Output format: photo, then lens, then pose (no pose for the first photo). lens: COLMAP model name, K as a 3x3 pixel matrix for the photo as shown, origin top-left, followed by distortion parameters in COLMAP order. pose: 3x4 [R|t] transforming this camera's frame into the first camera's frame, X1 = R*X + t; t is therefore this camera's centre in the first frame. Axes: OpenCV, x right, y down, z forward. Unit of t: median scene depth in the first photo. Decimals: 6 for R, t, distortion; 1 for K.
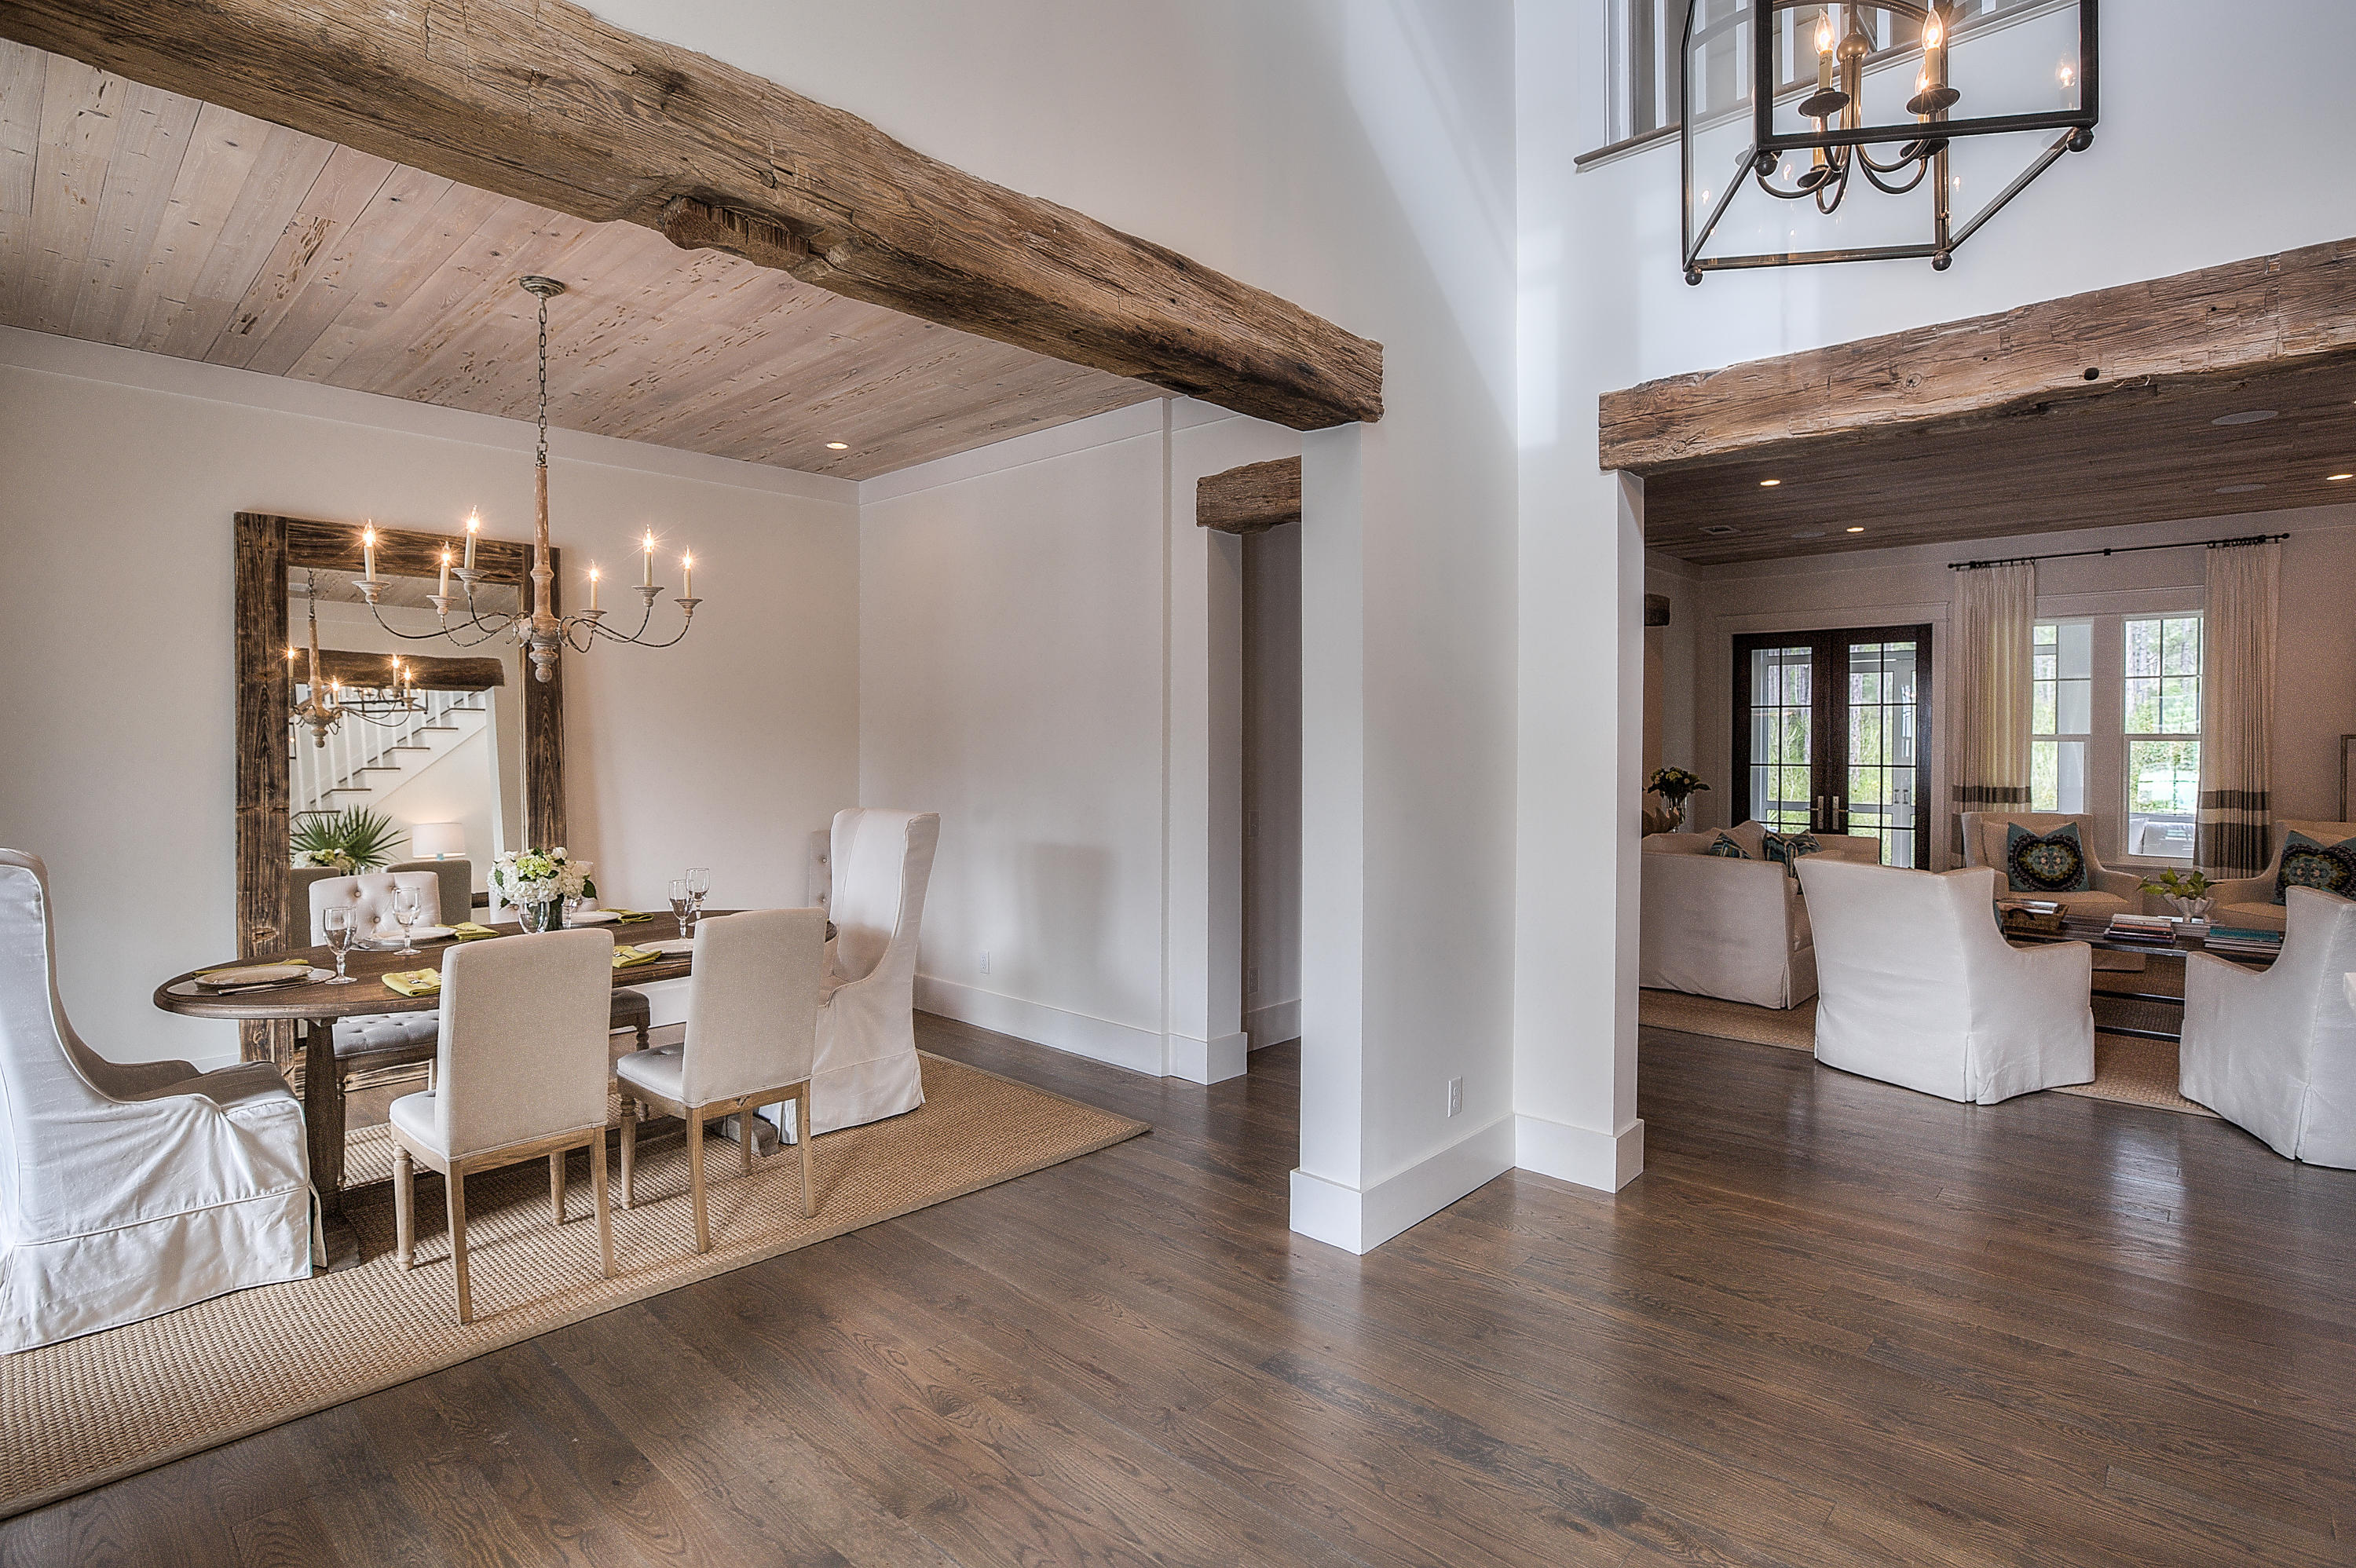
lens RADIAL K [[1158.1, 0, 1185.3], [0, 1158.1, 760.6], [0, 0, 1]] dist [-0.039819, 0.015120]
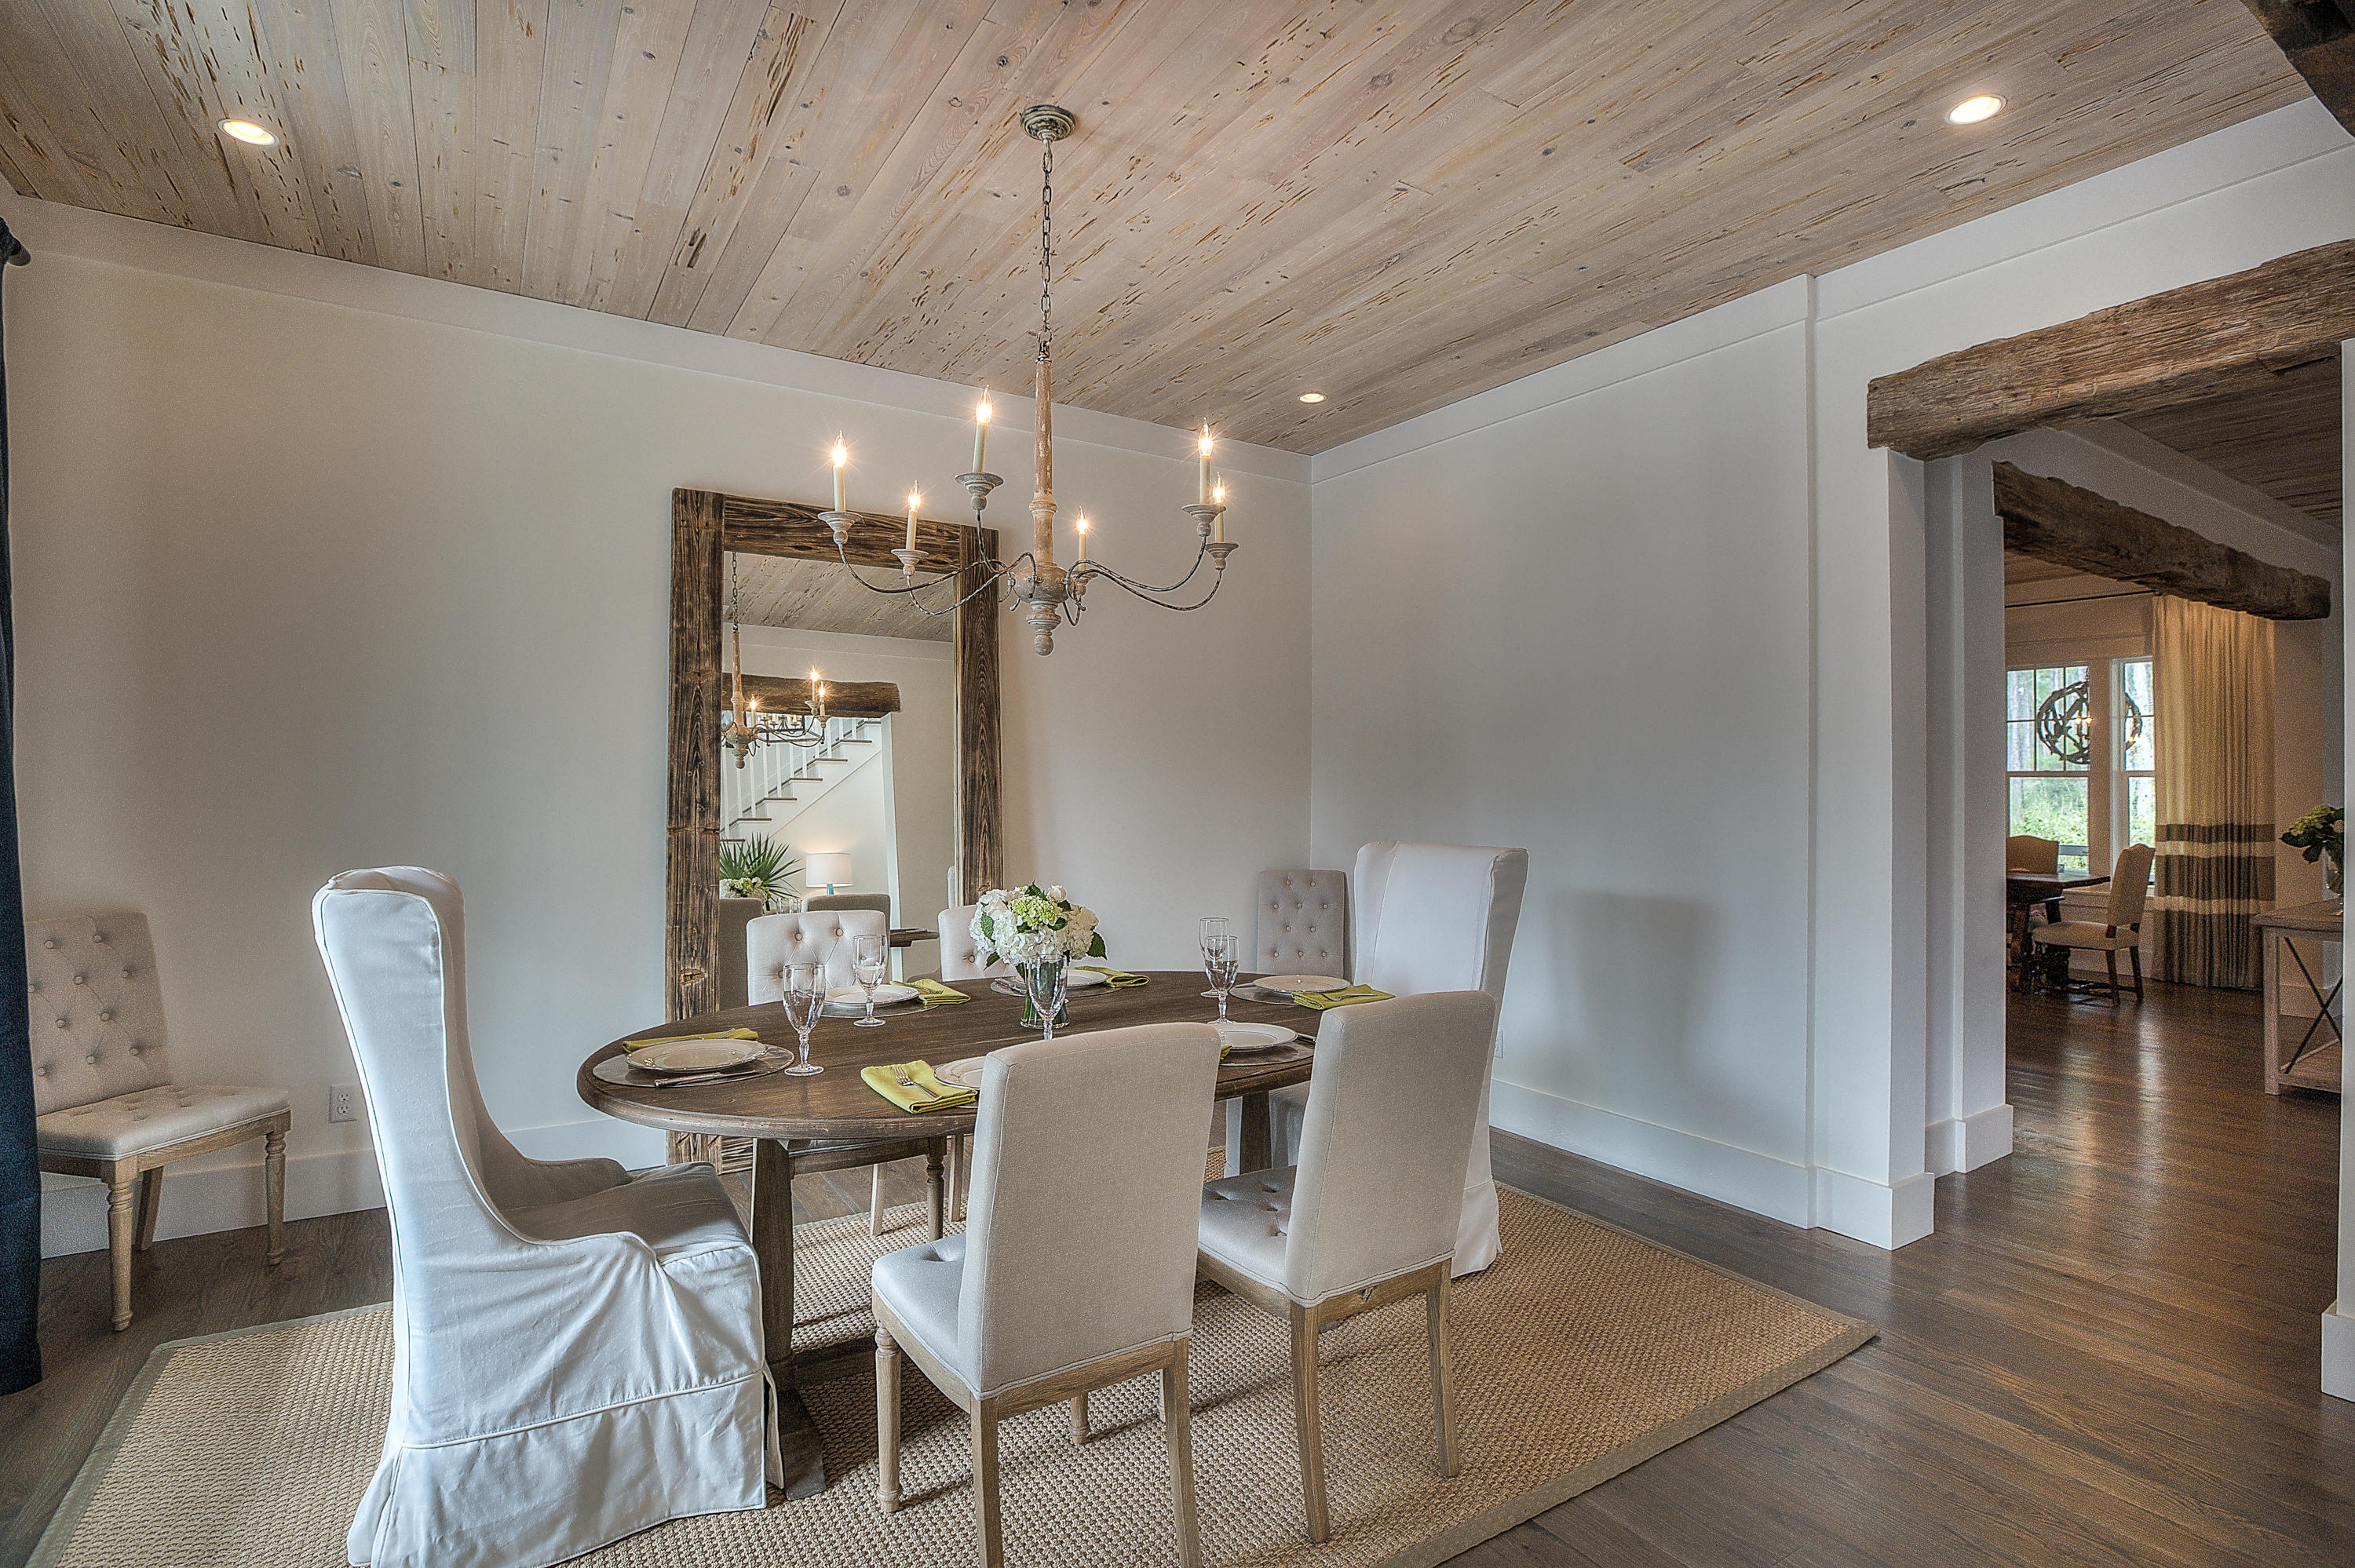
lens RADIAL K [[1118.3, 0, 1177.5], [0, 1118.3, 784.0], [0, 0, 1]] dist [-0.050871, 0.019382]
pose [[0.968136, 0.005474, -0.250364, -0.305048], [-0.010717, 0.999751, -0.019585, 0.025378], [0.250194, 0.021644, 0.967954, 0.342934]]
